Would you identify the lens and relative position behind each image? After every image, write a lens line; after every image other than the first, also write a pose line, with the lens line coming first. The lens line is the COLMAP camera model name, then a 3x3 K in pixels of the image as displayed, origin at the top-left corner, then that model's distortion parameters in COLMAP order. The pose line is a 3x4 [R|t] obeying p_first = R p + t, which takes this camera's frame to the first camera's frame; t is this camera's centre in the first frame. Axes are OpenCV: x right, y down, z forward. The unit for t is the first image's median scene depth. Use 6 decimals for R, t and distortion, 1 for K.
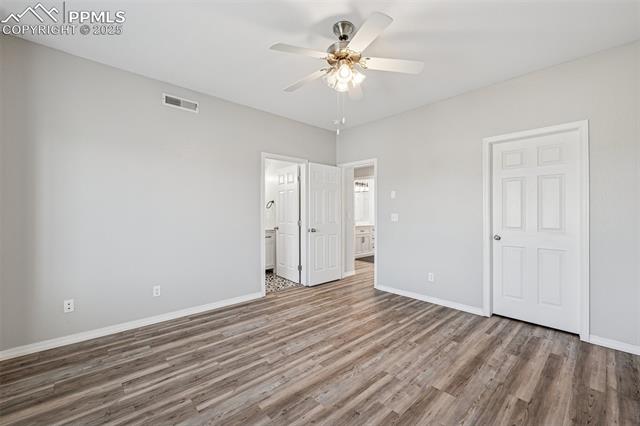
lens RADIAL K [[264.8, 0, 319.2], [0, 264.8, 213.8], [0, 0, 1]] dist [-0.000690, -0.000204]
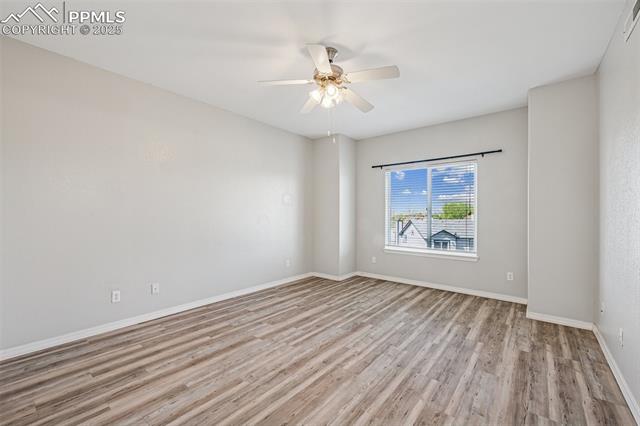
lens RADIAL K [[264.8, 0, 319.2], [0, 264.8, 213.8], [0, 0, 1]] dist [-0.000690, -0.000204]
pose [[-0.989972, -0.003244, -0.141223, 0.277843], [-0.003572, 0.999991, 0.002069, -0.009096], [0.141215, 0.002553, -0.989976, 2.005160]]
